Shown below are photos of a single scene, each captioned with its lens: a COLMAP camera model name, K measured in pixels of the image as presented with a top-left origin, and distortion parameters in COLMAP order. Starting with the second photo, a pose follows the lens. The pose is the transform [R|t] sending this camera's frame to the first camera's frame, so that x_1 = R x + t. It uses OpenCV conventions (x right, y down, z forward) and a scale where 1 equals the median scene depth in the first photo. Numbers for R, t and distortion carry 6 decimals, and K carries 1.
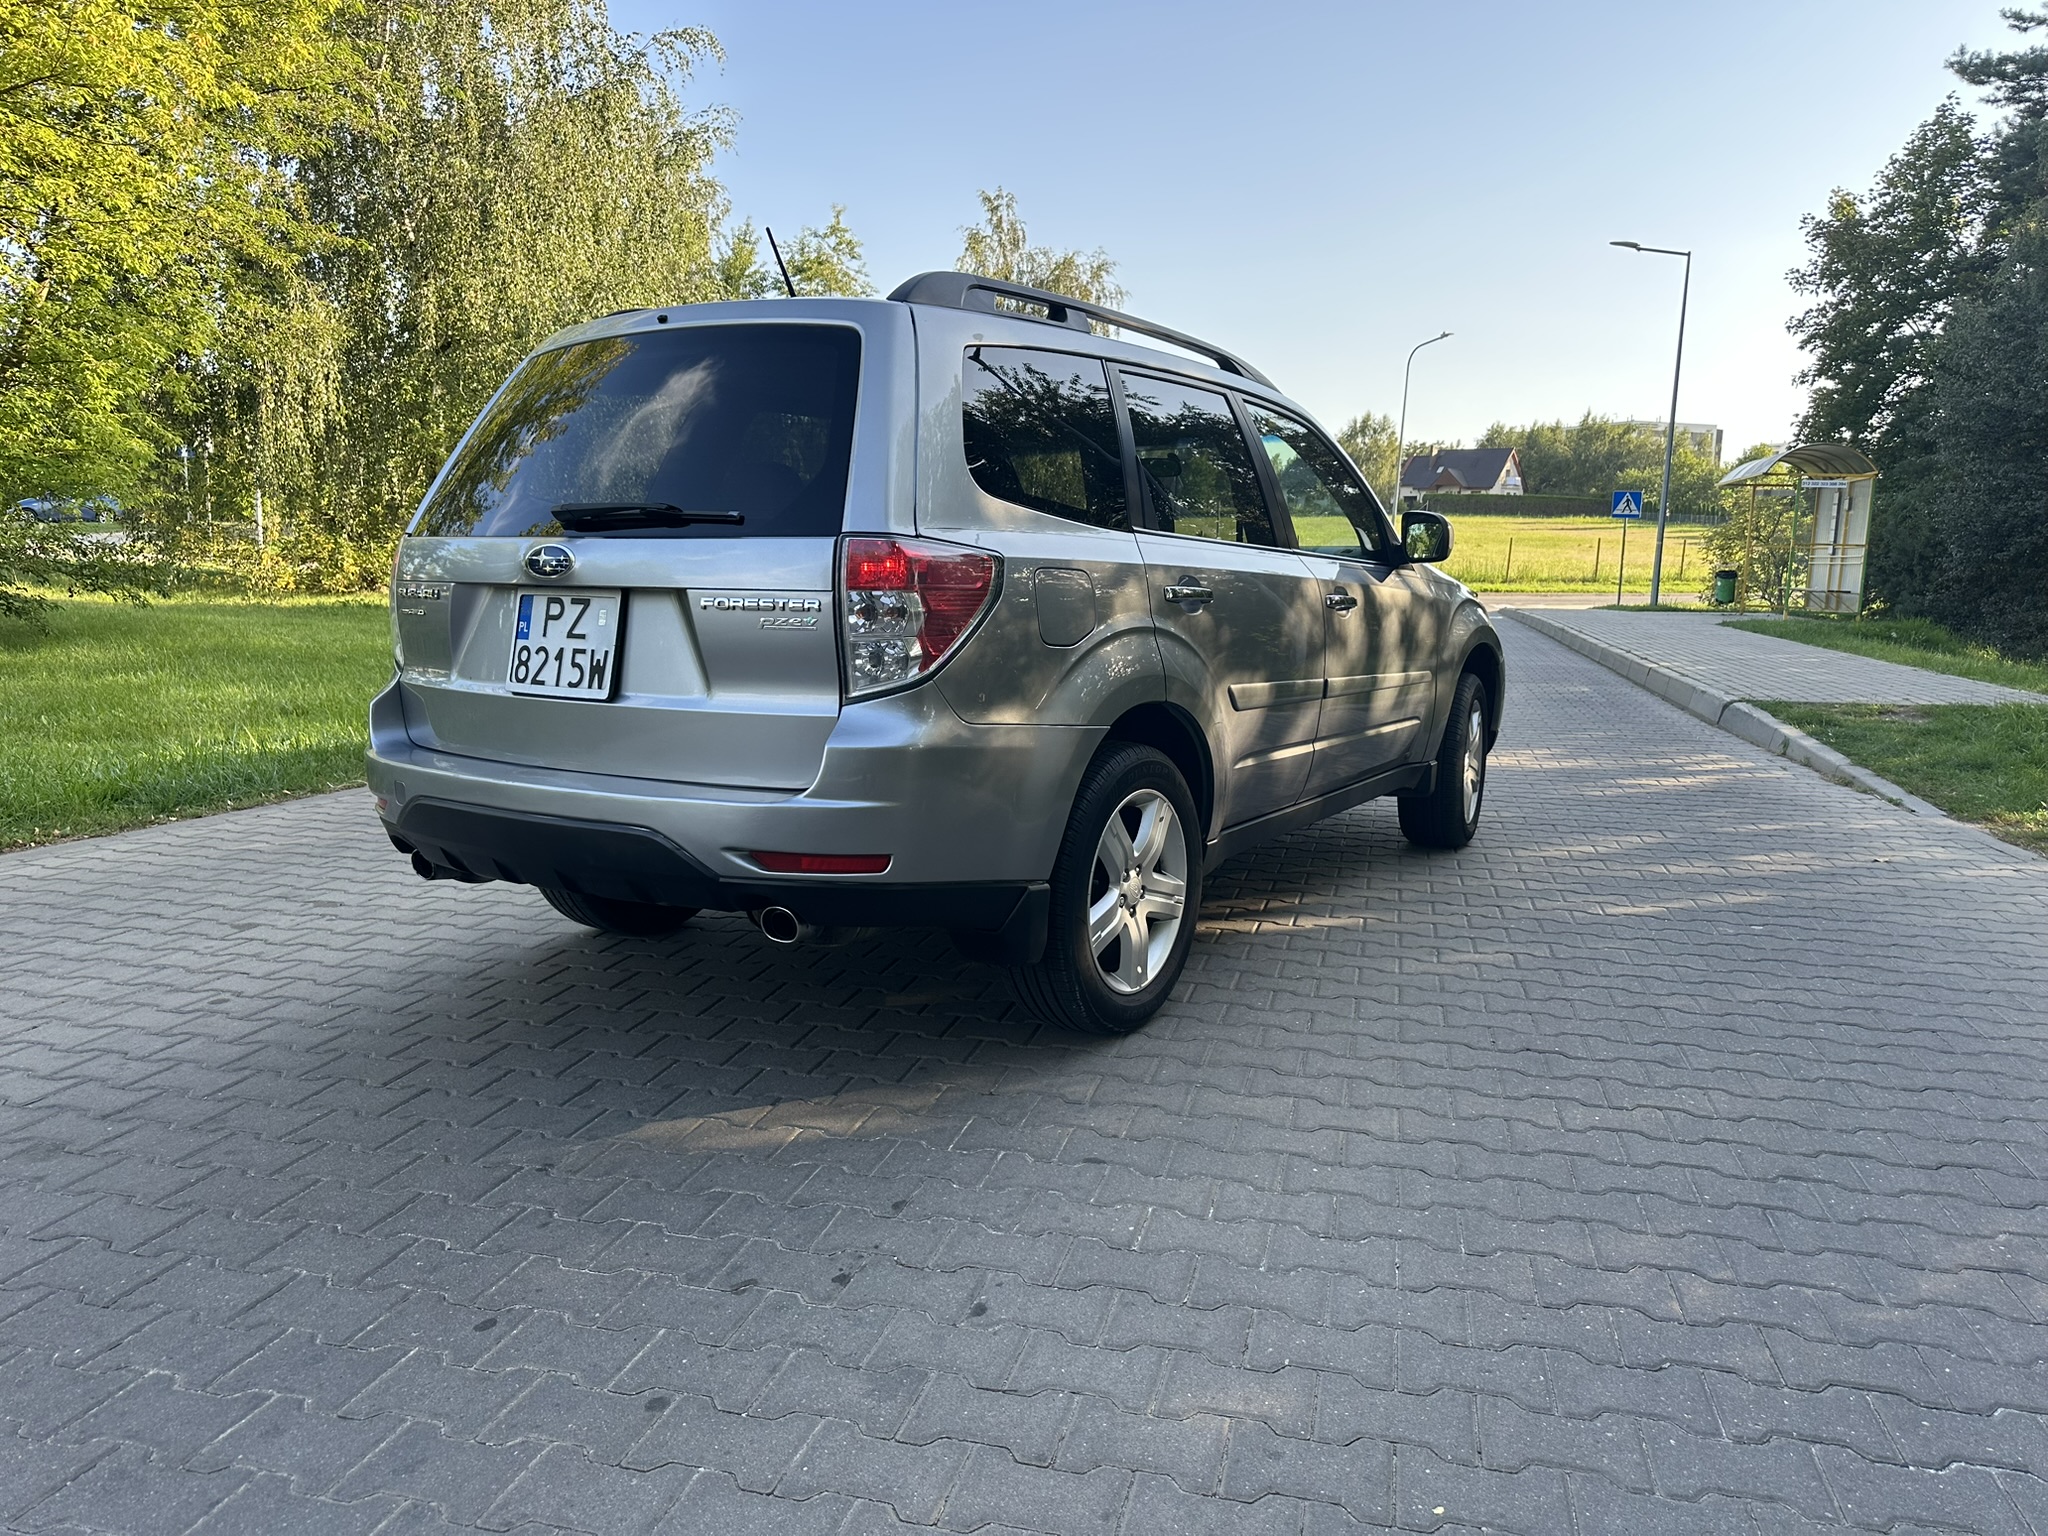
lens RADIAL K [[1434.6, 0, 1024.0], [0, 1434.6, 768.0], [0, 0, 1]] dist [-0.025231, -0.000971]
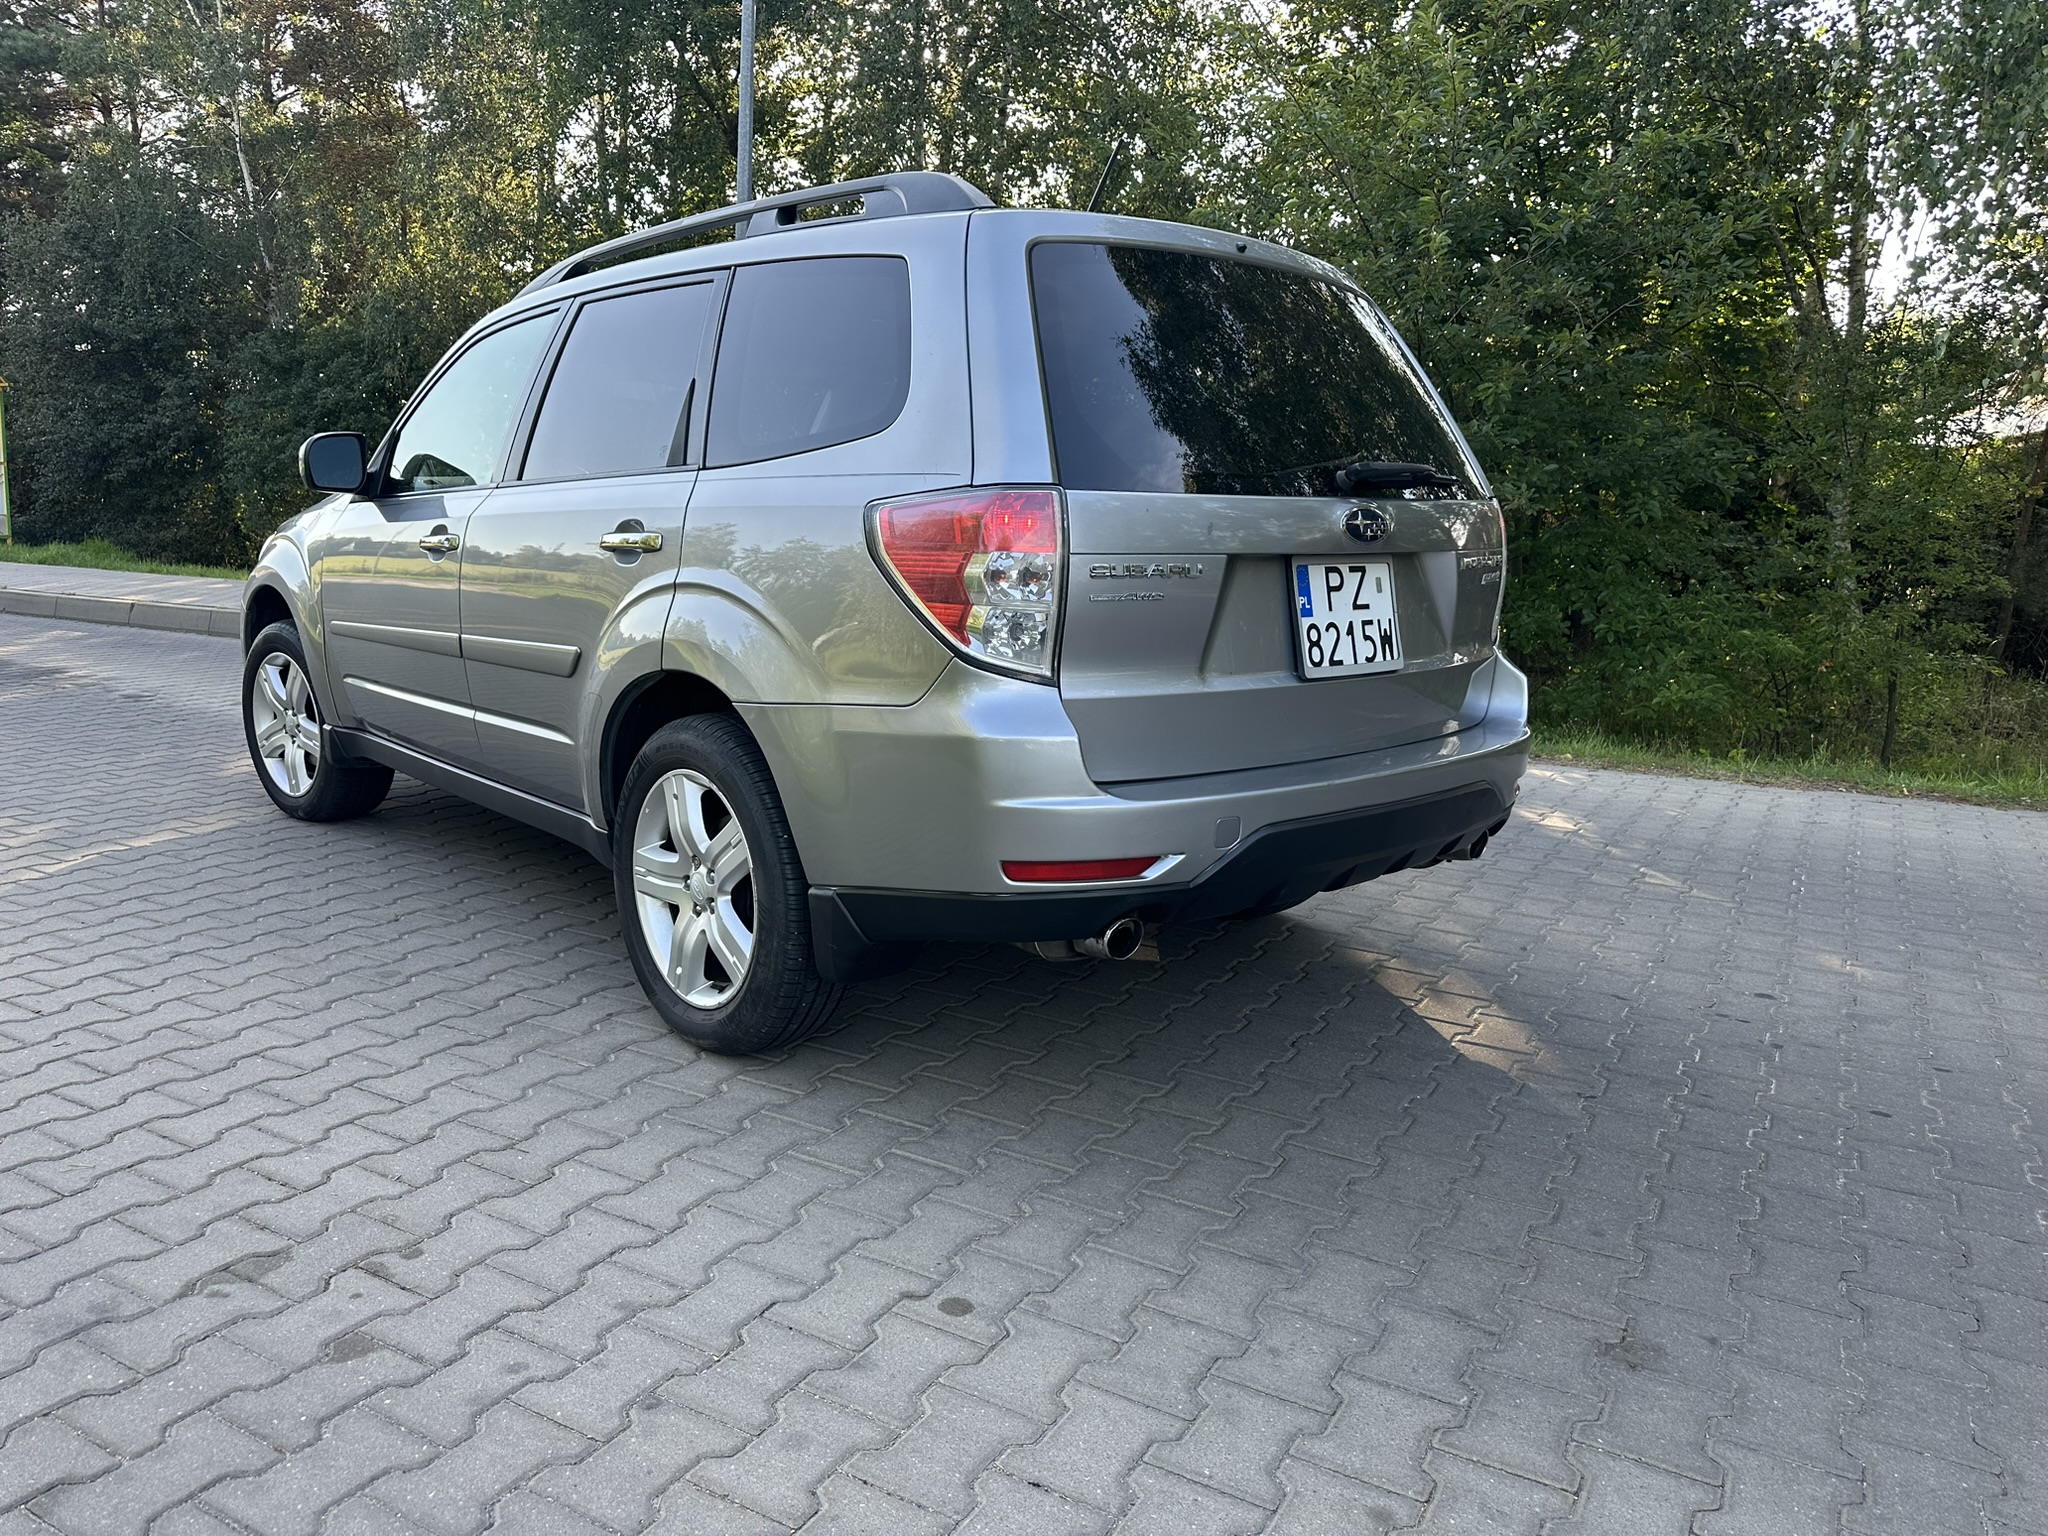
lens RADIAL K [[1436.9, 0, 1024.0], [0, 1436.9, 768.0], [0, 0, 1]] dist [-0.006759, -0.003364]
pose [[0.287596, -0.177286, 0.941201, -1.251457], [0.126253, 0.981160, 0.146234, -0.151391], [-0.949394, 0.076773, 0.304560, 0.922340]]
